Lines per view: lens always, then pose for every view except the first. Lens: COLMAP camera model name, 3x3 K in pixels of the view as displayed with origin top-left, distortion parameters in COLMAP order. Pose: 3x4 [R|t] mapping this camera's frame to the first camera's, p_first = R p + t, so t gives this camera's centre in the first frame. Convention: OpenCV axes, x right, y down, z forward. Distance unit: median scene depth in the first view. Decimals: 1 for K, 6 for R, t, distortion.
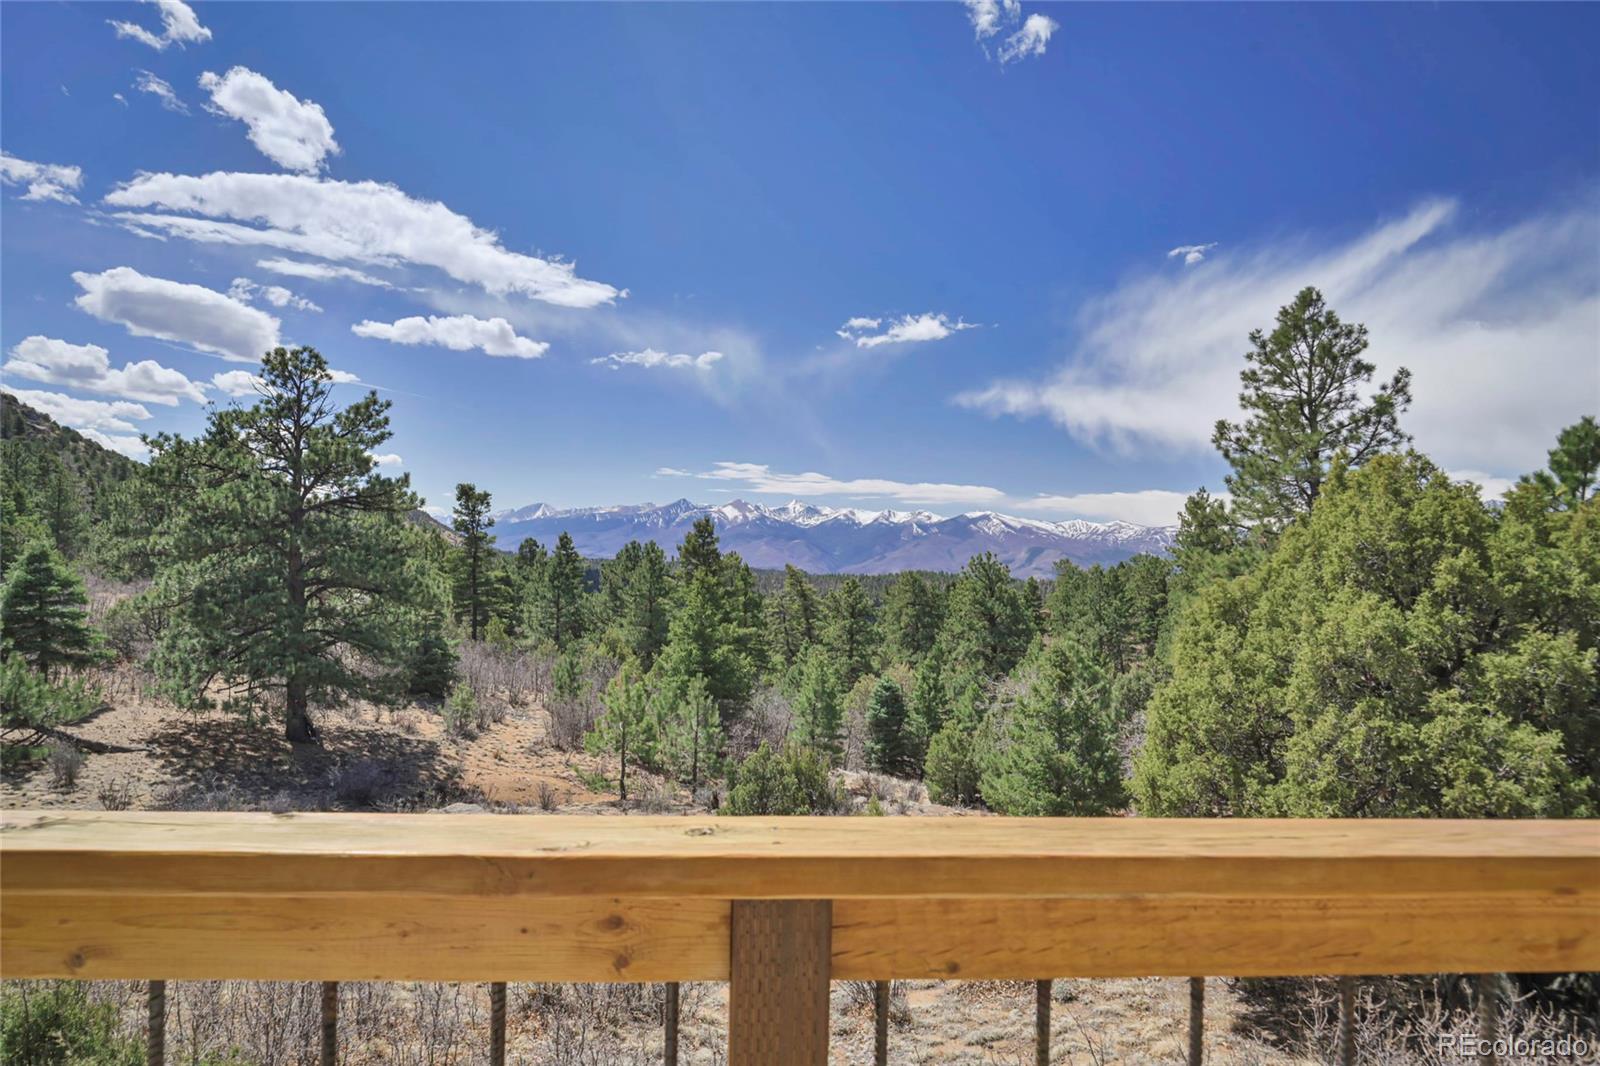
lens RADIAL K [[928.1, 0, 778.3], [0, 928.1, 532.5], [0, 0, 1]] dist [-0.037657, 0.014632]
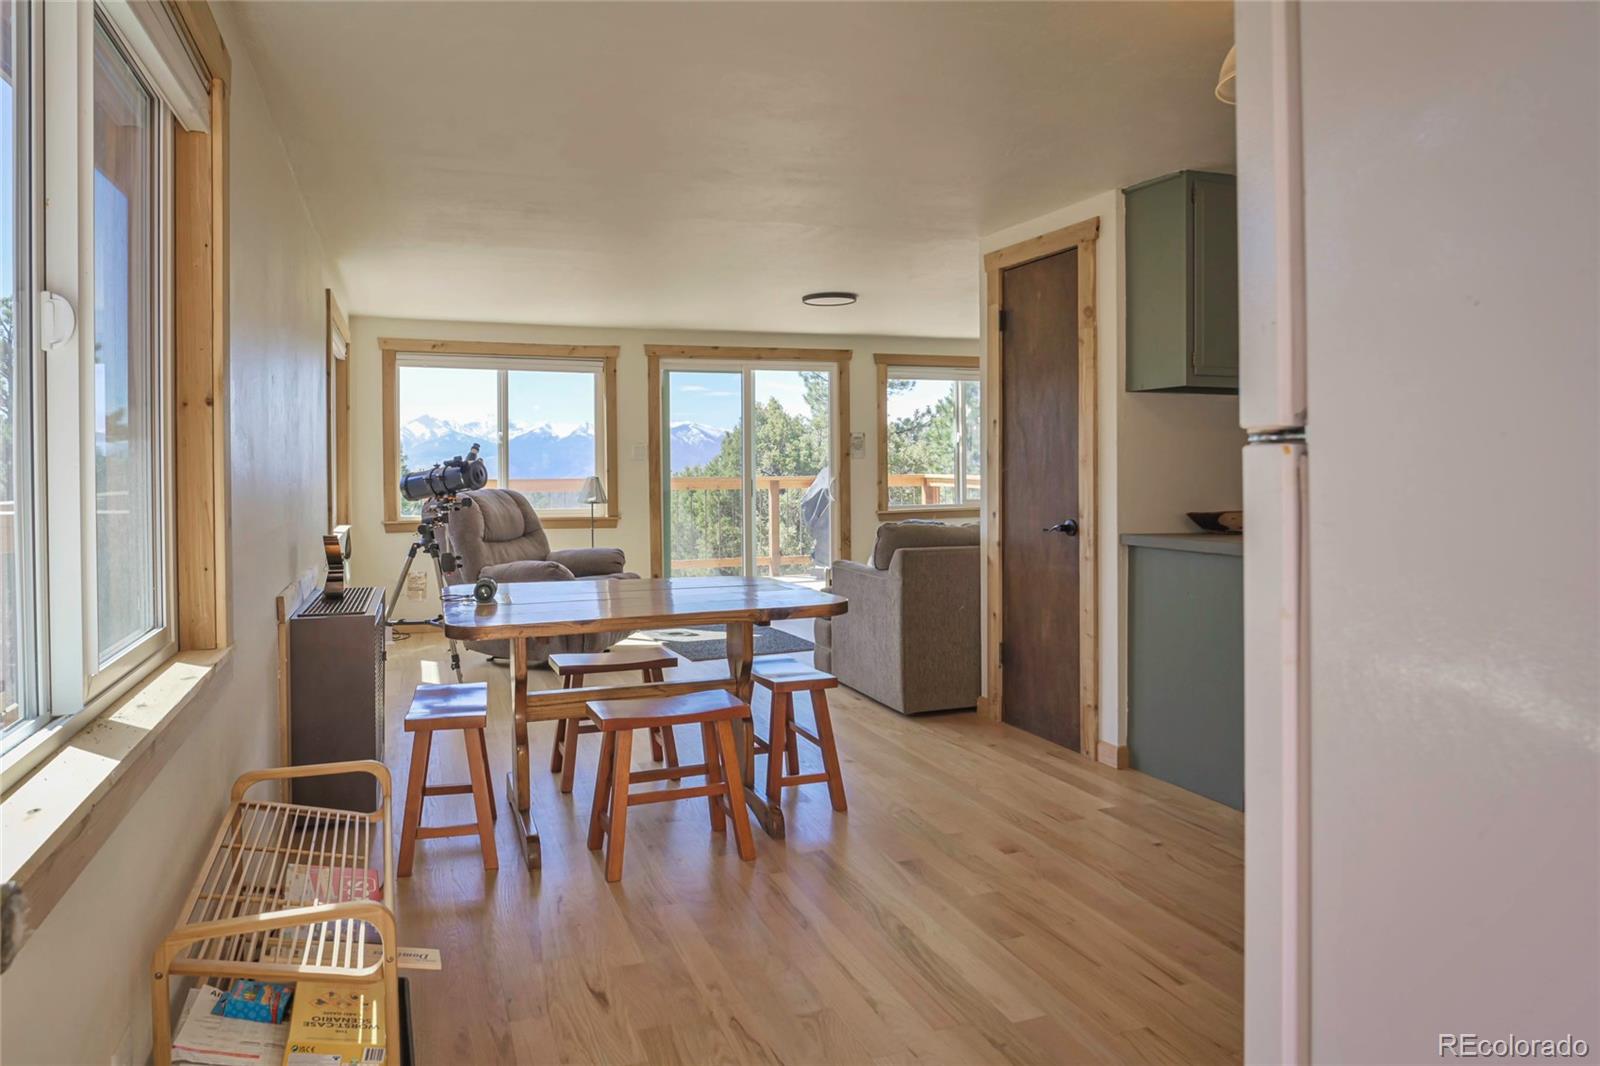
lens RADIAL K [[961.8, 0, 689.3], [0, 961.8, 466.4], [0, 0, 1]] dist [-0.041641, 0.015967]
pose [[0.974469, -0.035406, 0.221713, 0.012980], [0.030564, 0.999214, 0.025229, -0.000174], [-0.222432, -0.017808, 0.974786, -0.291250]]
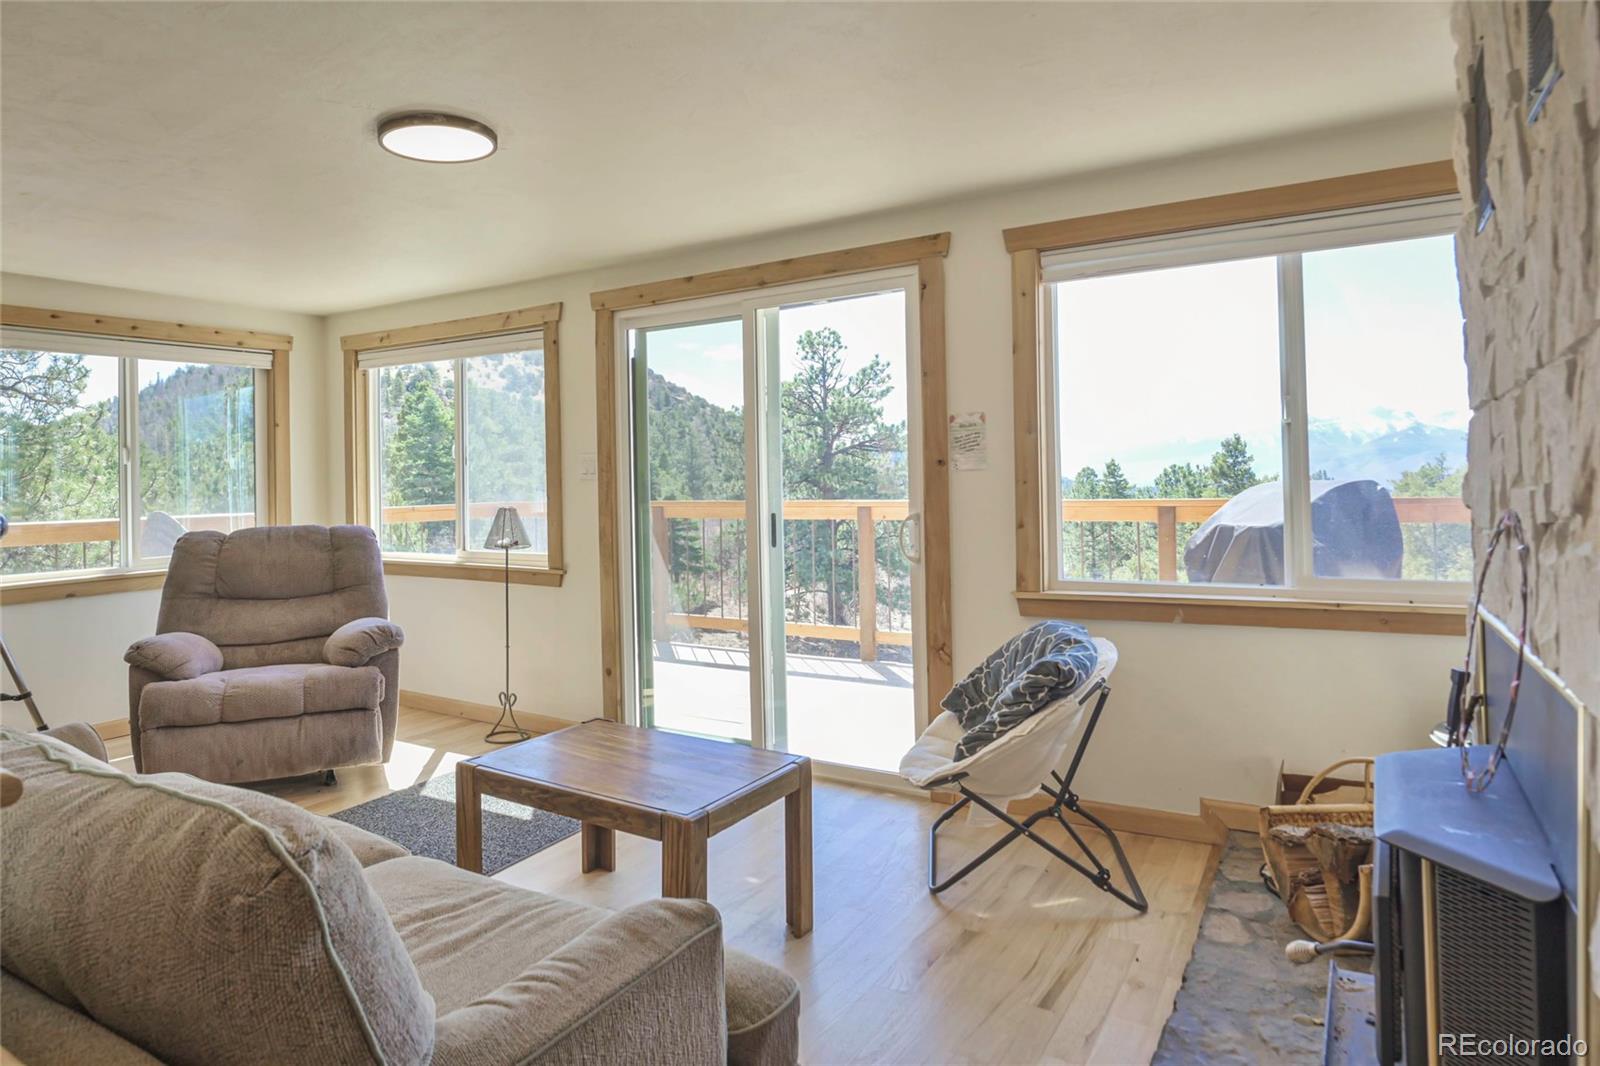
lens RADIAL K [[961.8, 0, 689.3], [0, 961.8, 466.4], [0, 0, 1]] dist [-0.041641, 0.015967]
pose [[0.777813, -0.053263, -0.626234, 0.161175], [0.053954, 0.998383, -0.017902, 0.005302], [0.626175, -0.019864, 0.779429, -0.159886]]
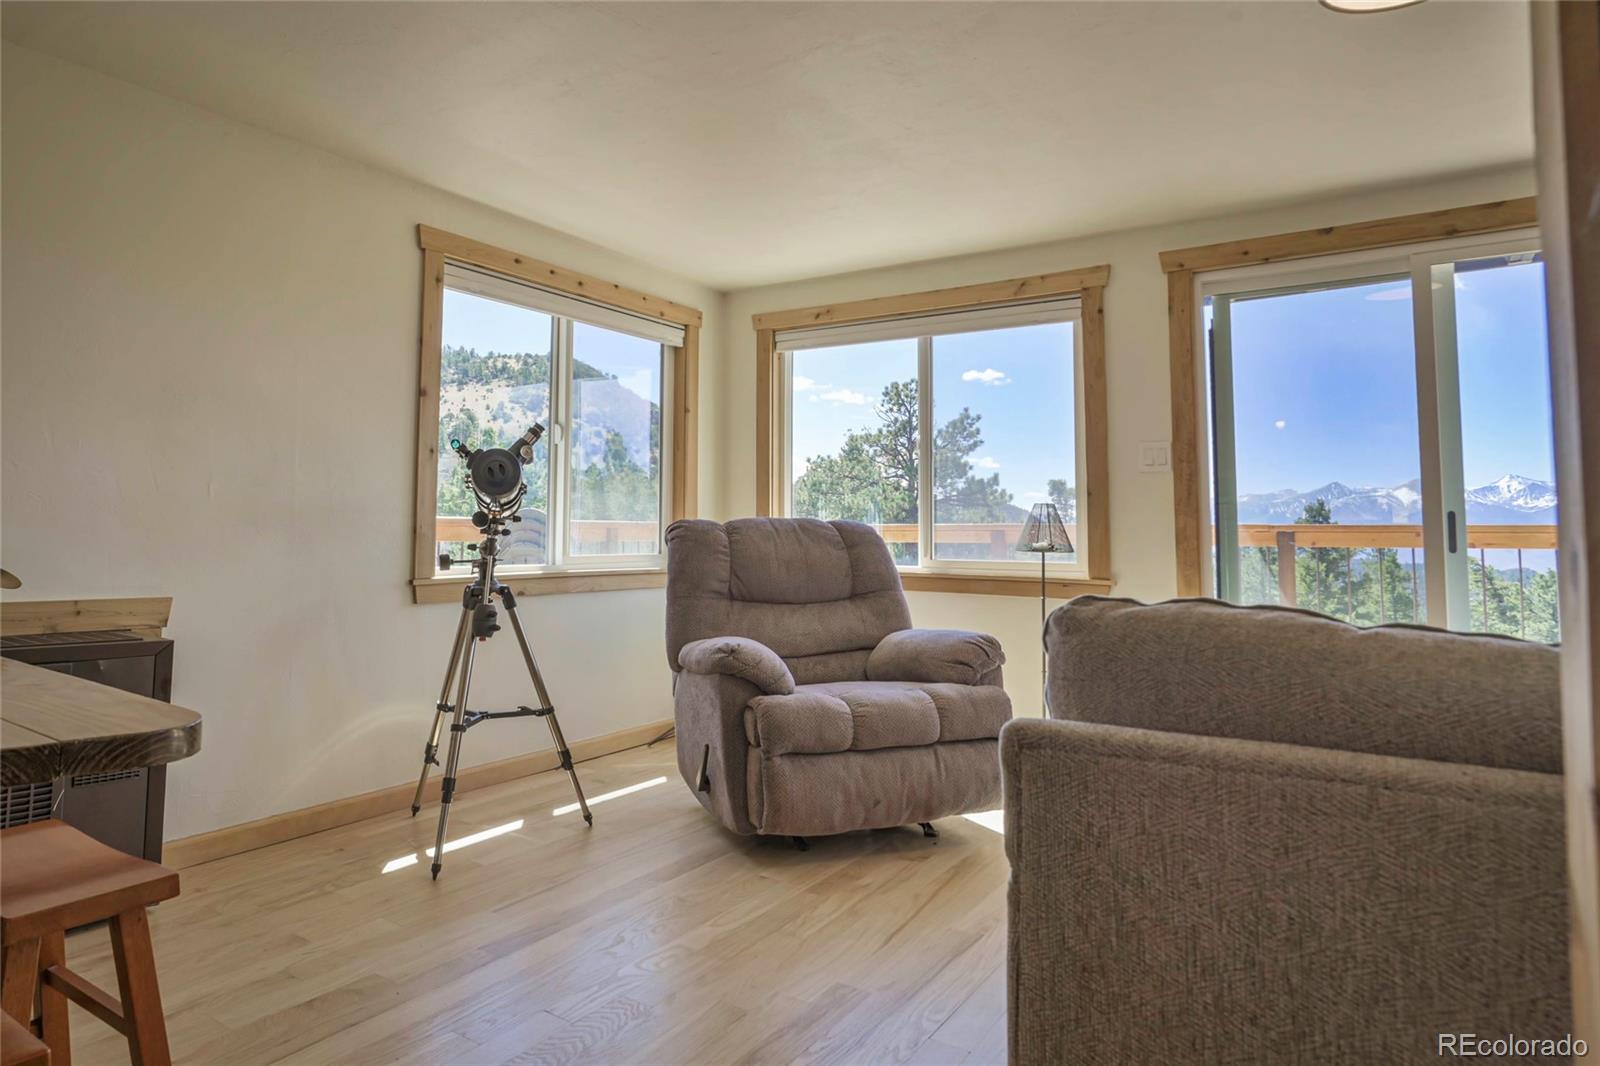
lens RADIAL K [[952.5, 0, 691.3], [0, 952.5, 467.8], [0, 0, 1]] dist [-0.034162, 0.004461]
pose [[0.761243, -0.066270, -0.645071, 0.088235], [0.023089, 0.996904, -0.075168, 0.011220], [0.648055, 0.042327, 0.760416, -0.186241]]
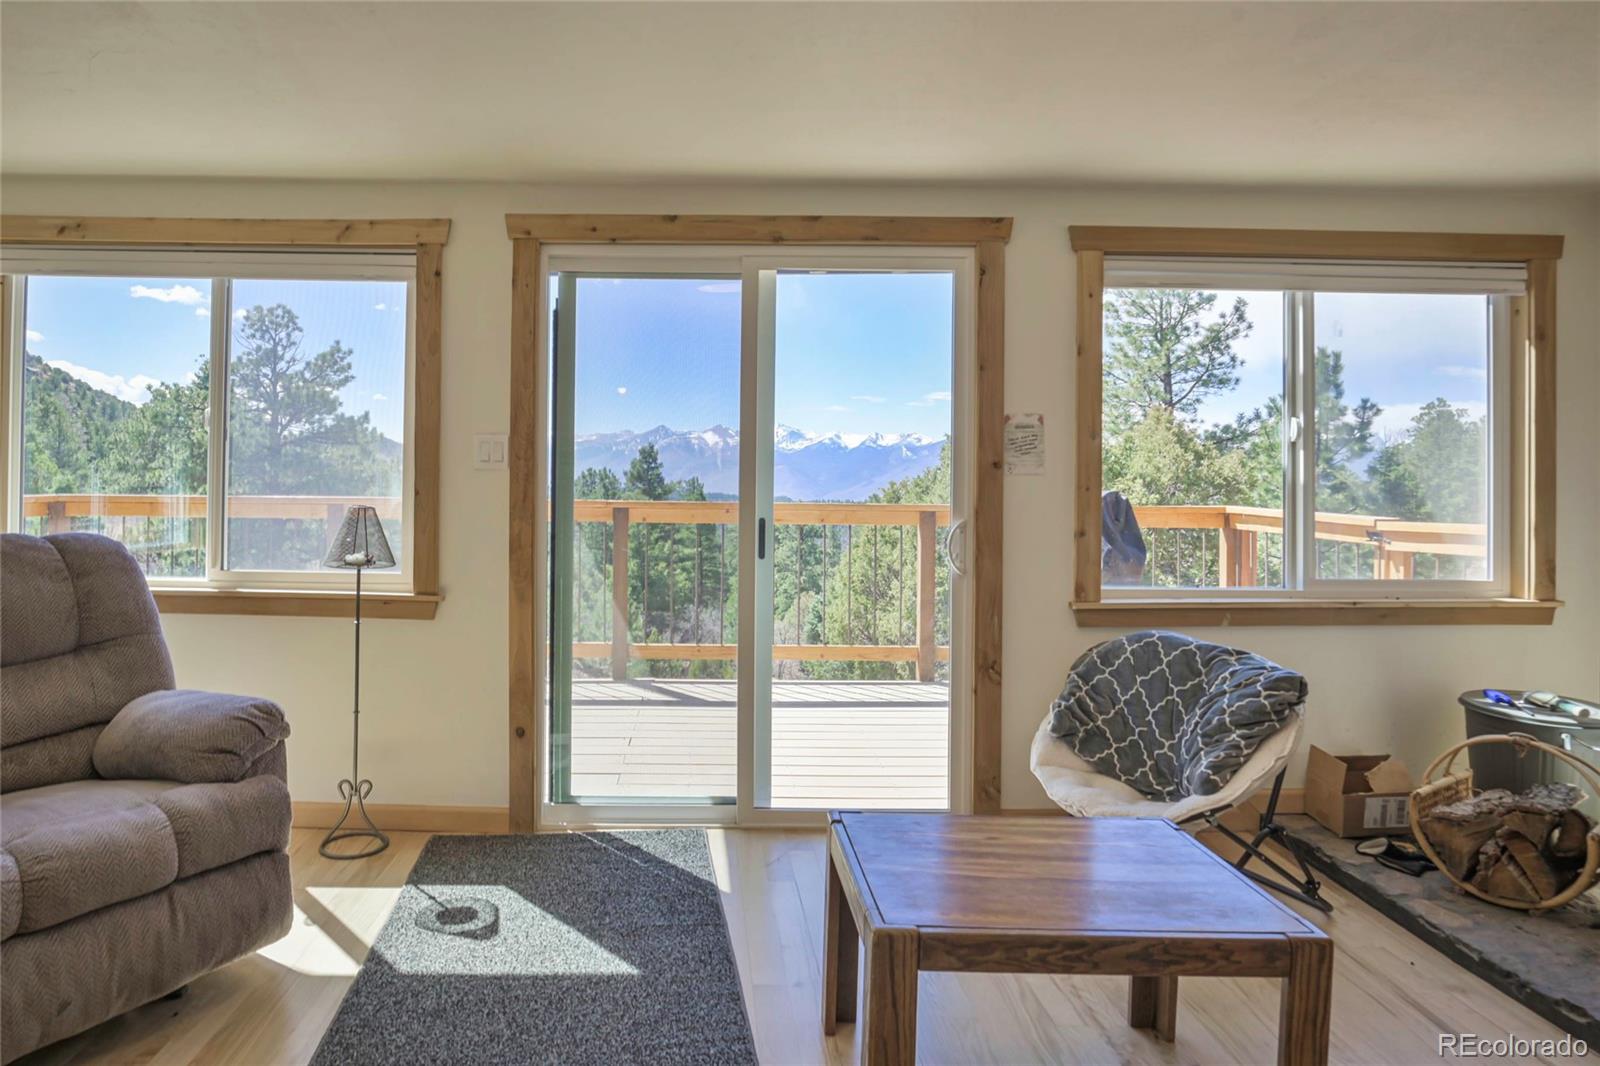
lens RADIAL K [[961.8, 0, 689.3], [0, 961.8, 466.4], [0, 0, 1]] dist [-0.041641, 0.015967]
pose [[0.997048, -0.017814, -0.074688, 0.085169], [0.018395, 0.999805, 0.007111, 0.003110], [0.074547, -0.008464, 0.997182, -0.159421]]
